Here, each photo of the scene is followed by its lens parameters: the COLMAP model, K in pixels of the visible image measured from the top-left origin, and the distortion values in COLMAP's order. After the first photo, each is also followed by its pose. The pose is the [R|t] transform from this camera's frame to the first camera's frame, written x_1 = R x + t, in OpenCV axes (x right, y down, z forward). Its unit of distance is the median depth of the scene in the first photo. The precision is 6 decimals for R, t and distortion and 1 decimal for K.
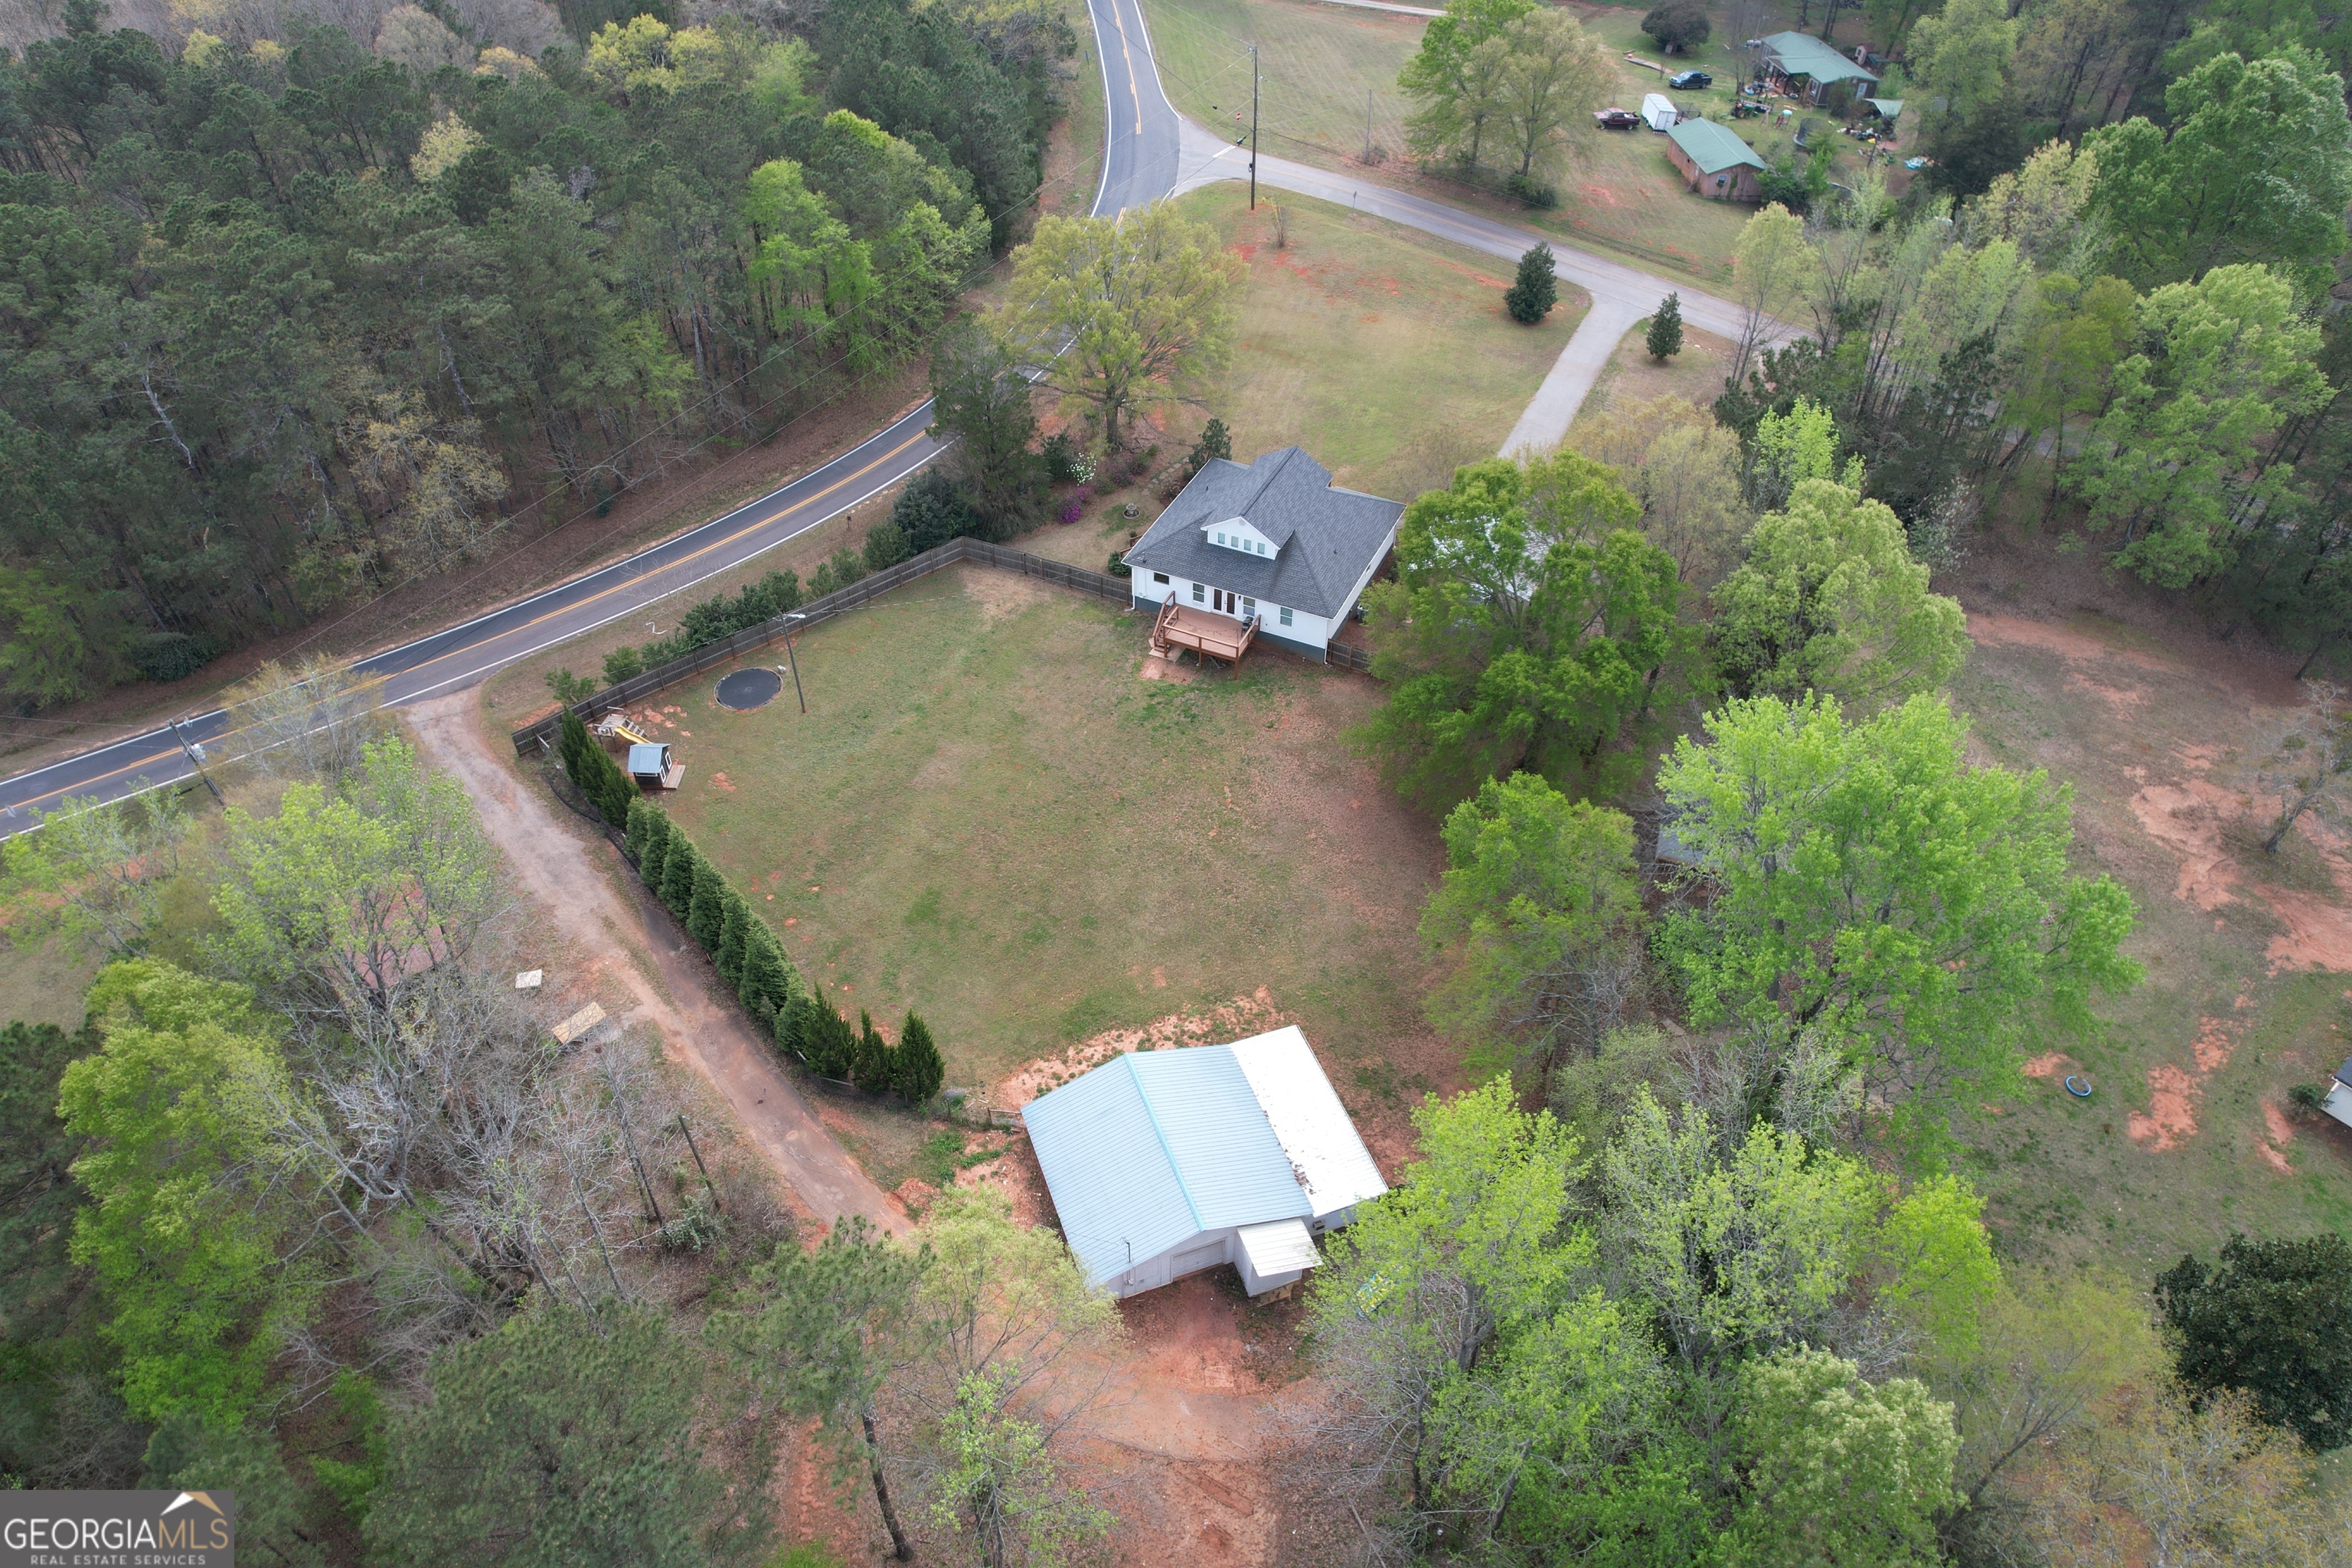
lens RADIAL K [[1495.7, 0, 1176.0], [0, 1495.7, 784.0], [0, 0, 1]] dist [-0.045446, 0.000340]
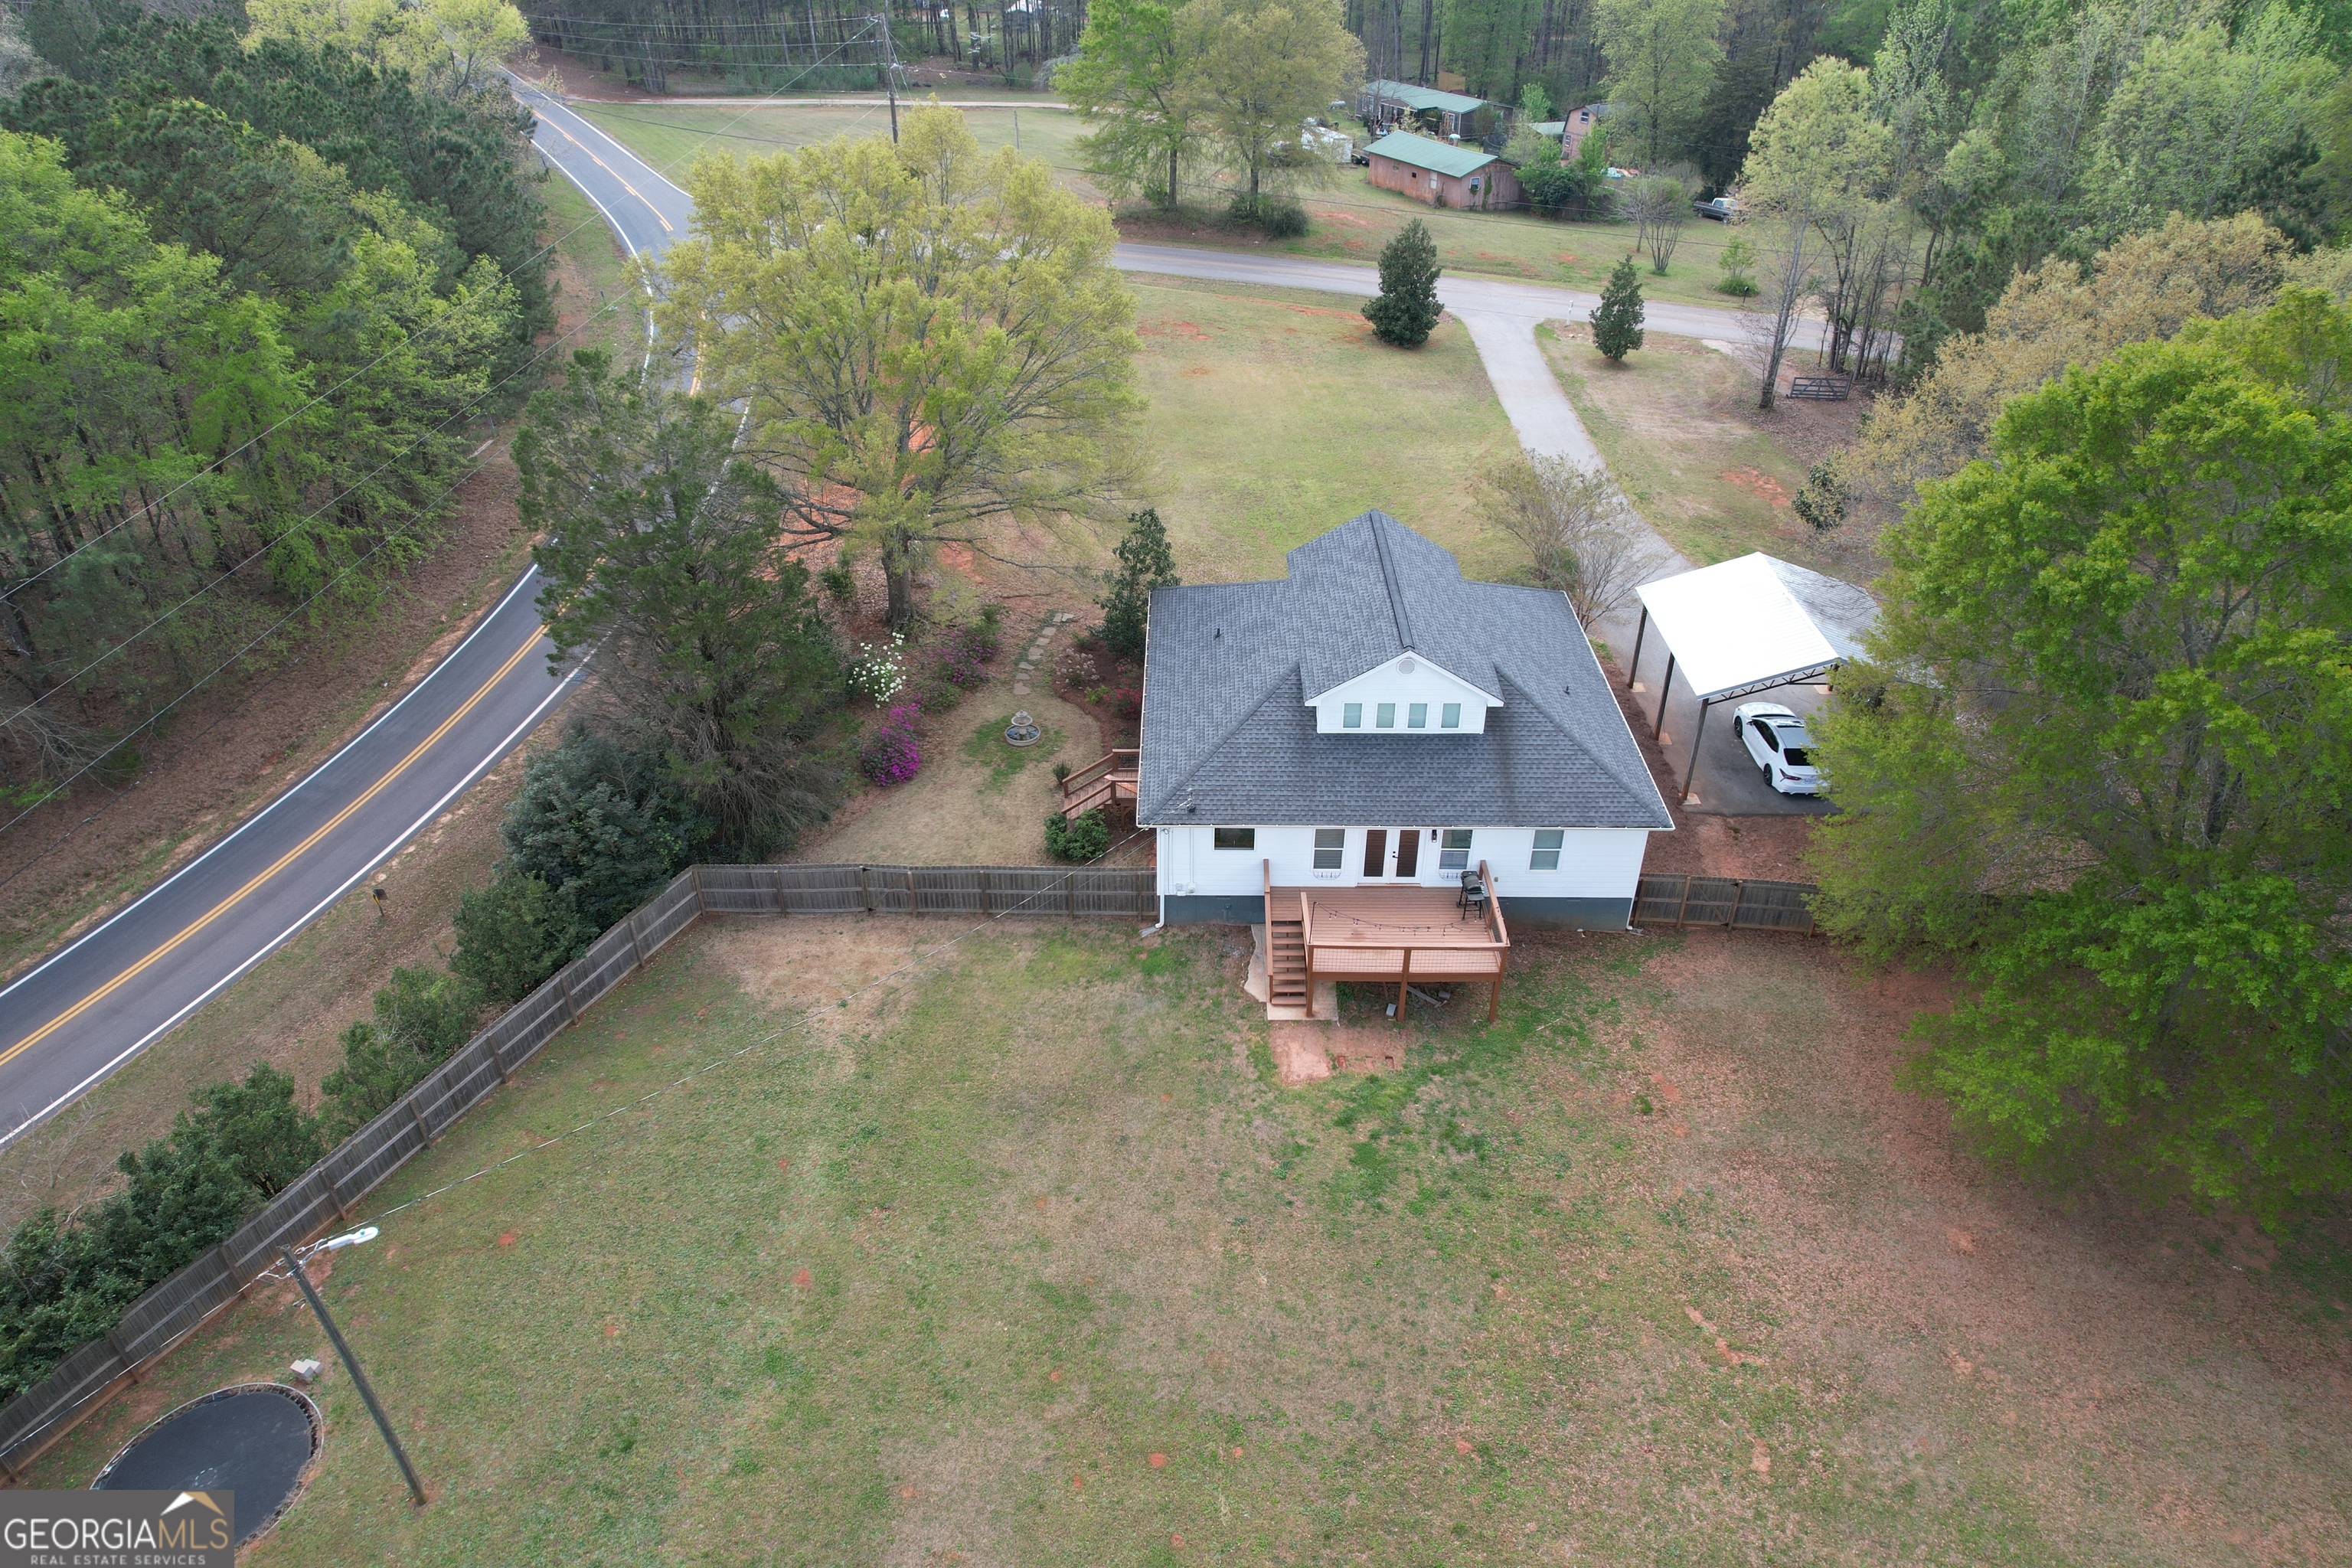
lens RADIAL K [[1489.5, 0, 1177.0], [0, 1489.5, 792.4], [0, 0, 1]] dist [-0.062164, 0.046594]
pose [[0.911382, -0.233690, 0.338781, -0.167591], [0.283038, 0.953485, -0.103714, -0.112142], [-0.298786, 0.190411, 0.935131, 0.611888]]
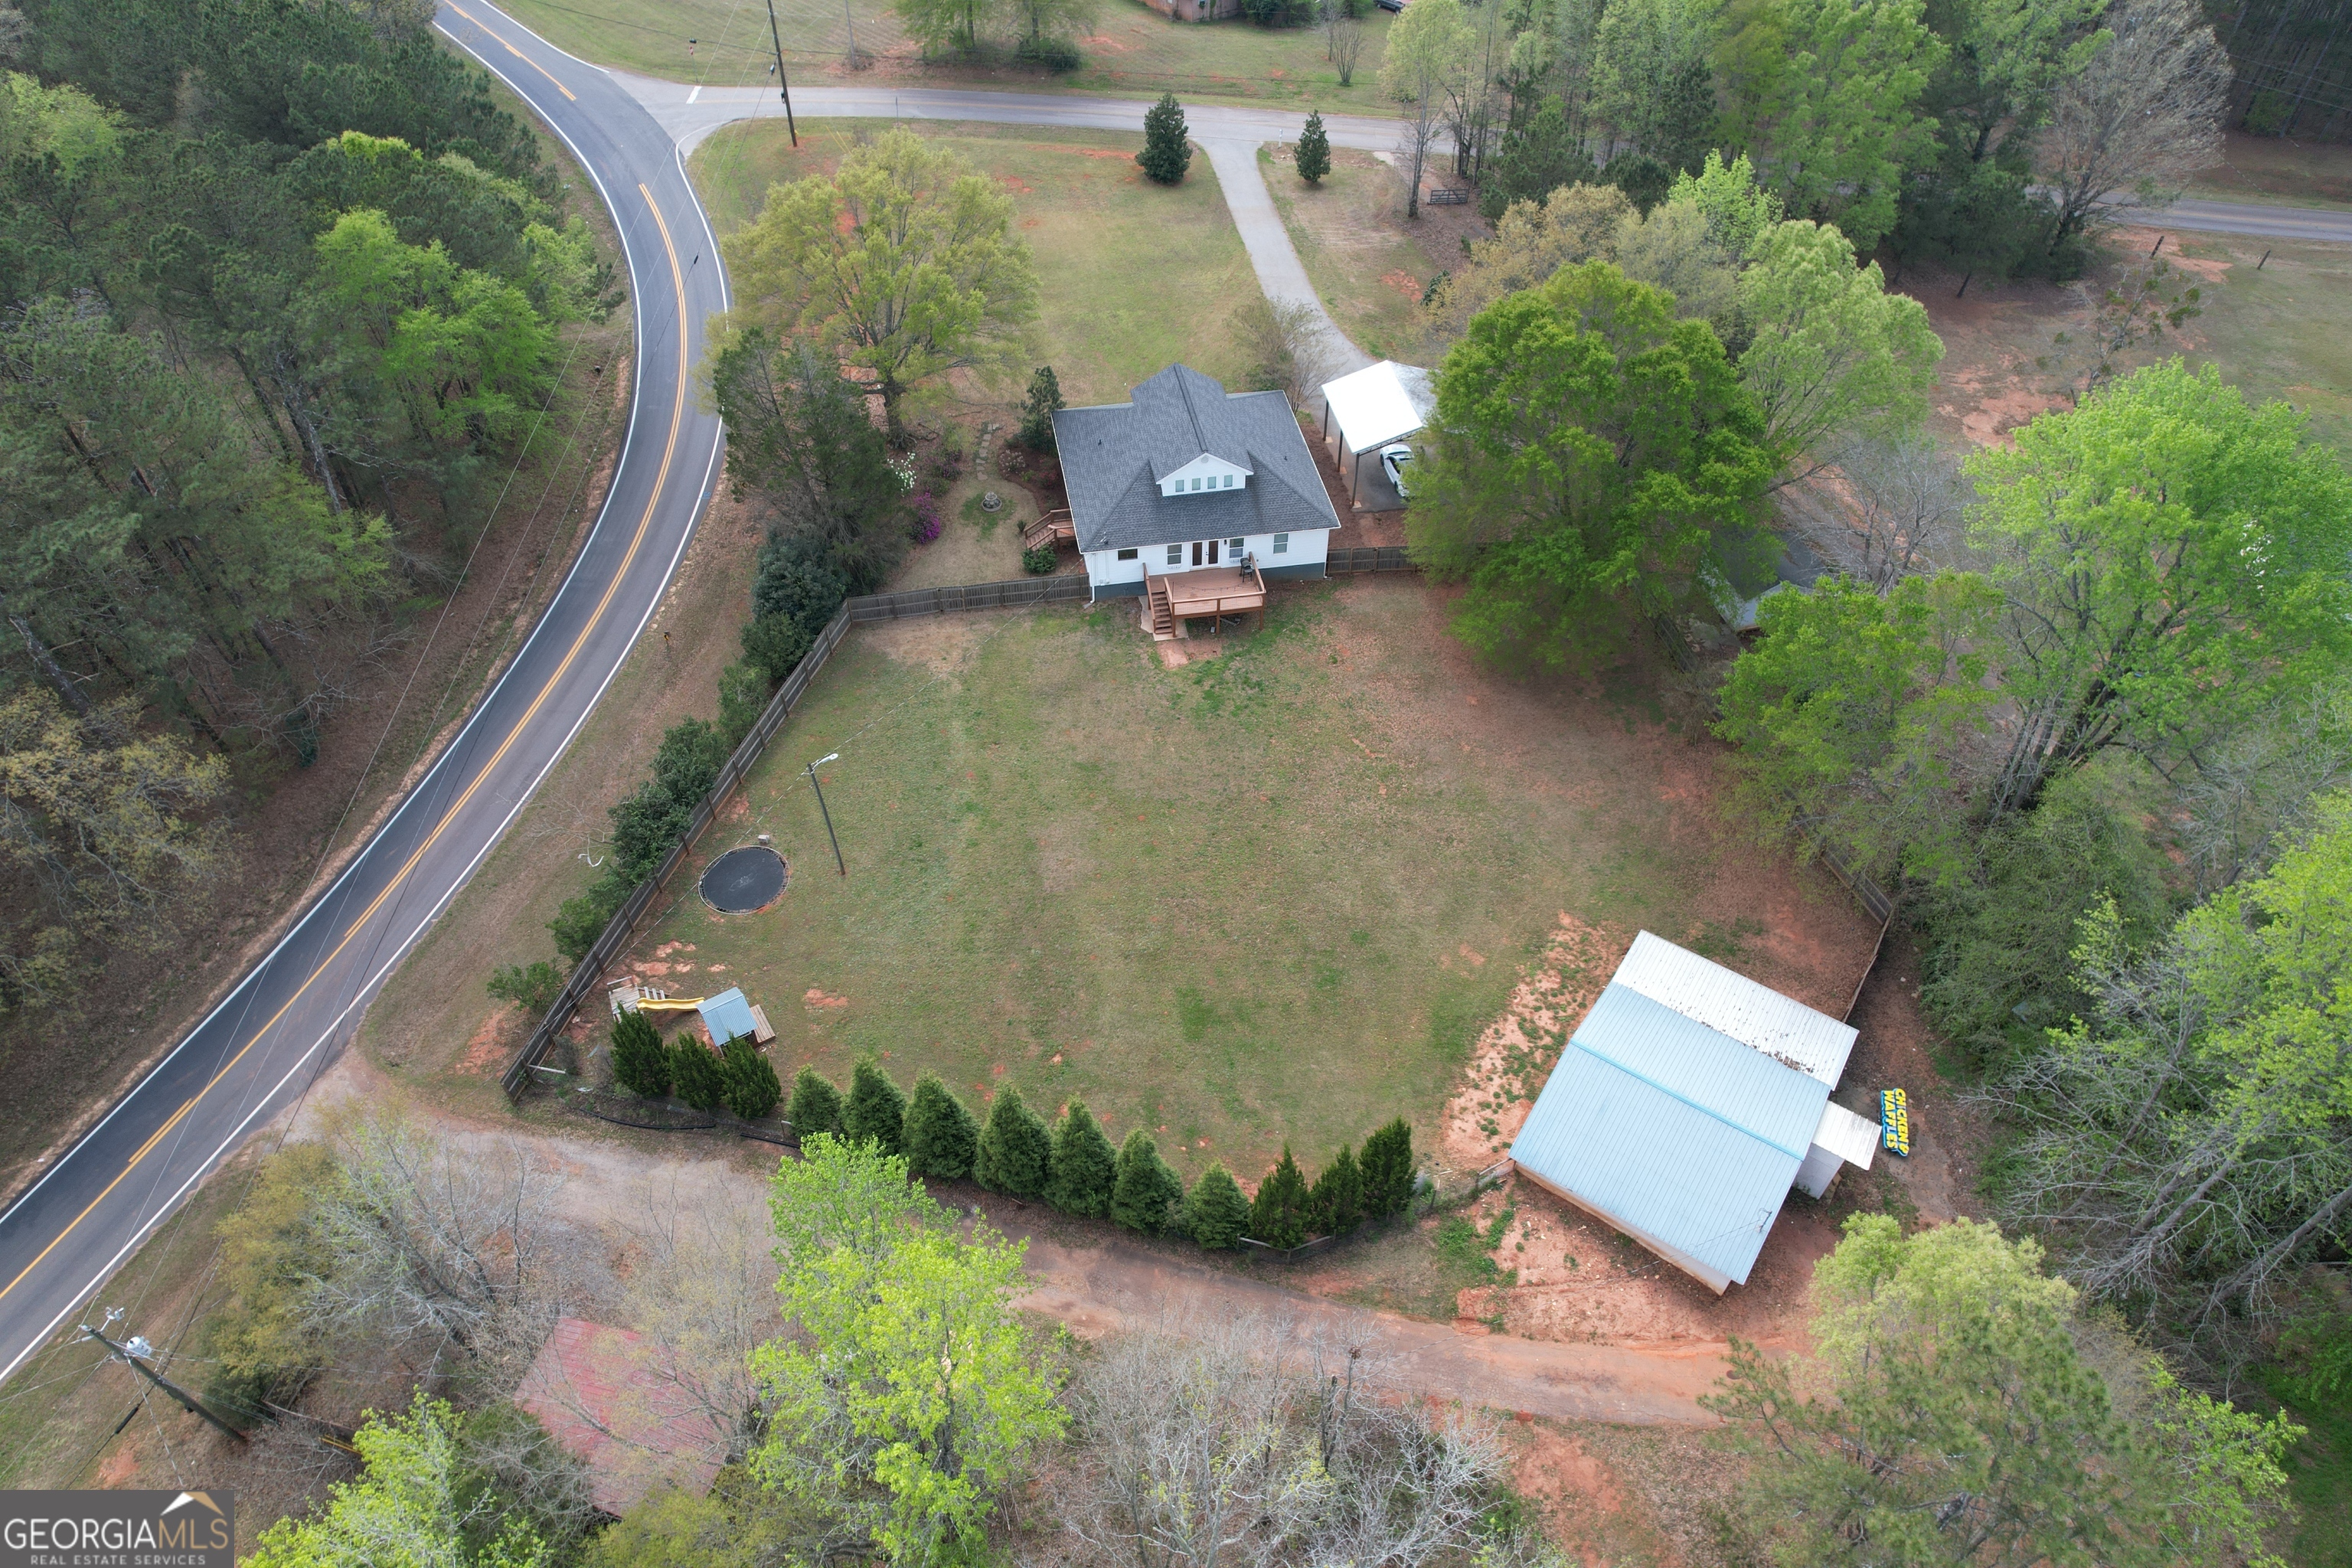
lens RADIAL K [[1495.7, 0, 1176.0], [0, 1495.7, 784.0], [0, 0, 1]] dist [-0.045446, 0.000340]
pose [[0.821820, -0.410498, 0.395099, -0.384039], [0.386923, 0.911138, 0.141835, -0.130021], [-0.418213, 0.036310, 0.907623, 0.218352]]
